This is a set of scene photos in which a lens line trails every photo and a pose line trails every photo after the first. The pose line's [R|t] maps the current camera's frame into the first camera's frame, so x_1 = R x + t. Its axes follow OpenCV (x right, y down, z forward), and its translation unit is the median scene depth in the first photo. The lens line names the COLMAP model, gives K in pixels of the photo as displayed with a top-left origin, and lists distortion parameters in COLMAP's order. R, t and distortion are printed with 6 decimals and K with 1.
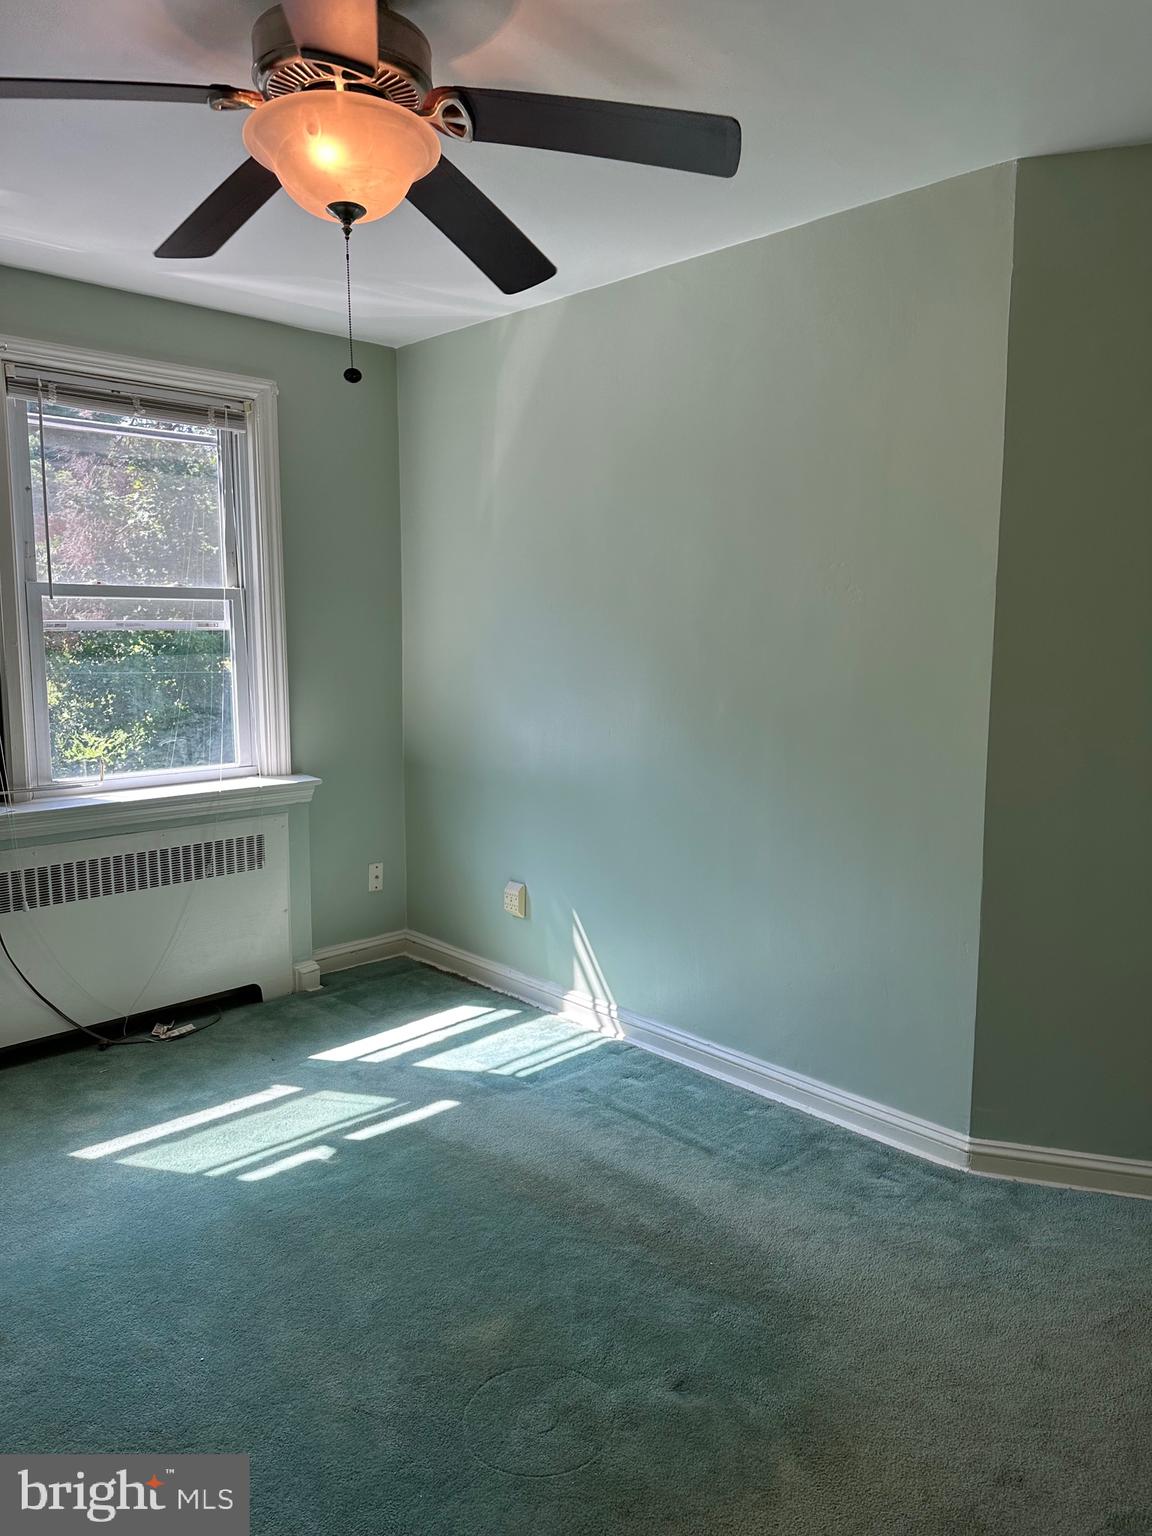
lens RADIAL K [[1092.9, 0, 580.7], [0, 1092.9, 760.5], [0, 0, 1]] dist [0.067802, -0.084194]
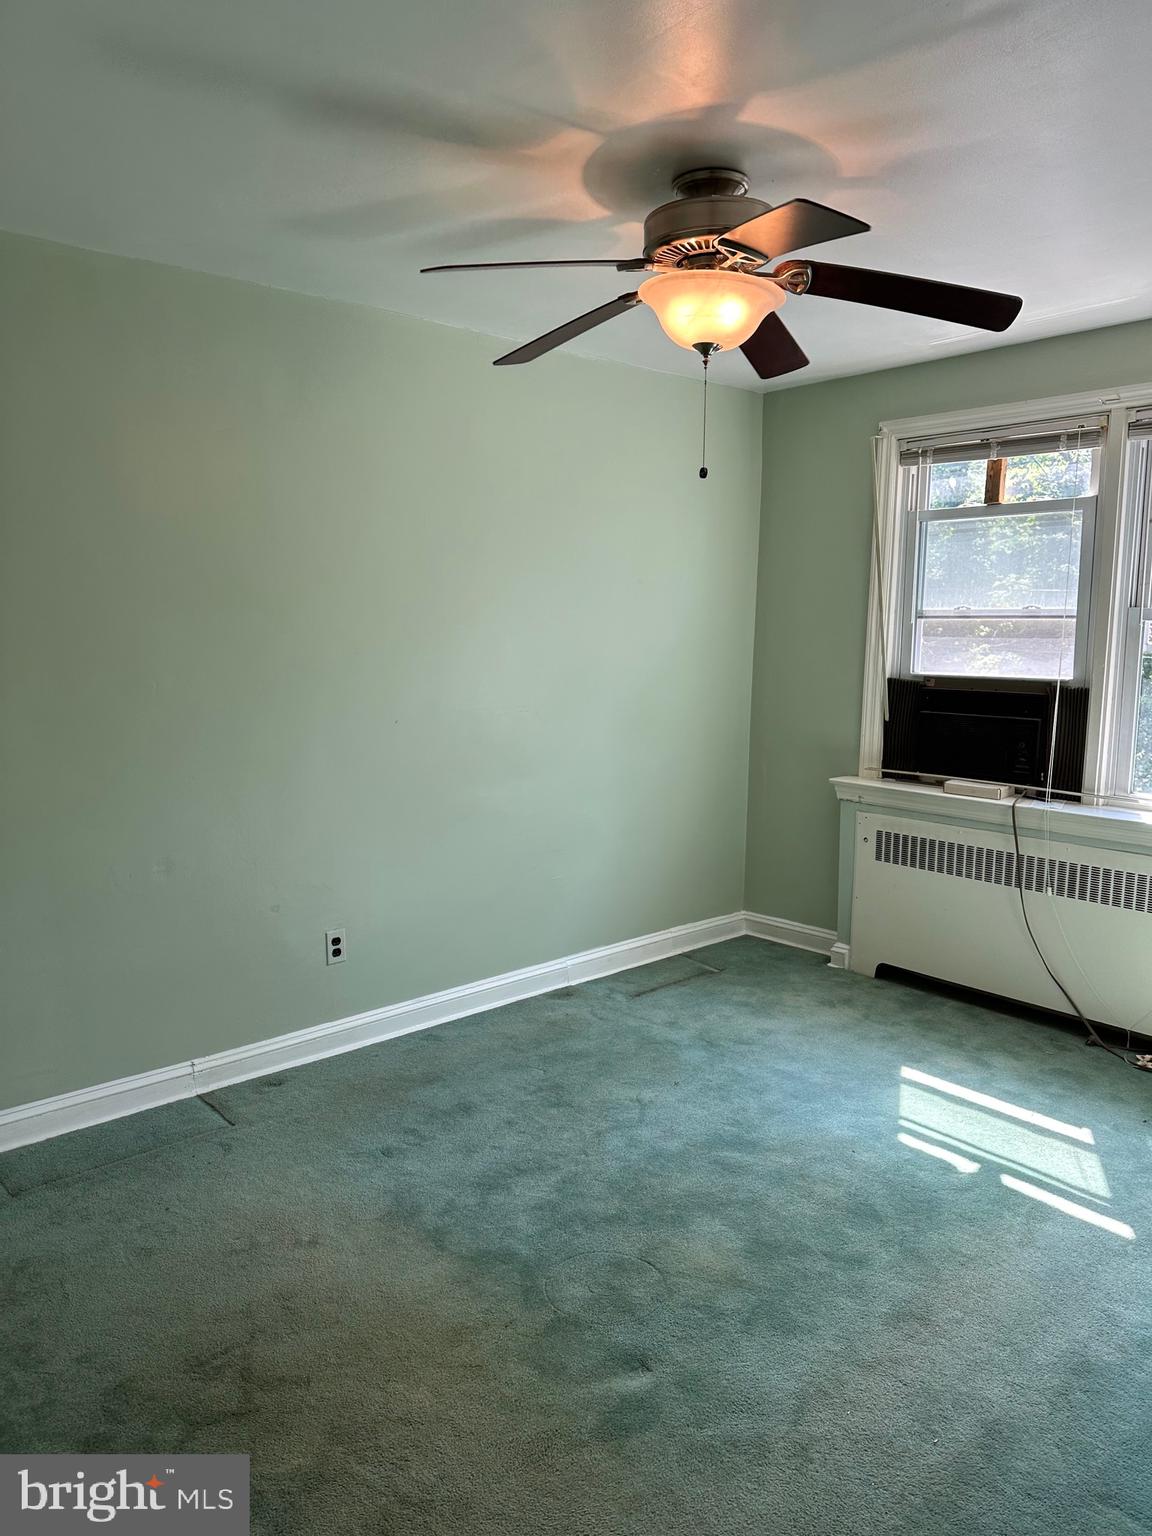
lens RADIAL K [[1092.9, 0, 560.2], [0, 1092.9, 771.8], [0, 0, 1]] dist [0.067802, -0.084194]
pose [[-0.067579, 0.142073, -0.987547, 0.684390], [-0.125646, 0.980717, 0.149688, -0.103082], [0.989771, 0.134197, -0.048425, 0.558043]]
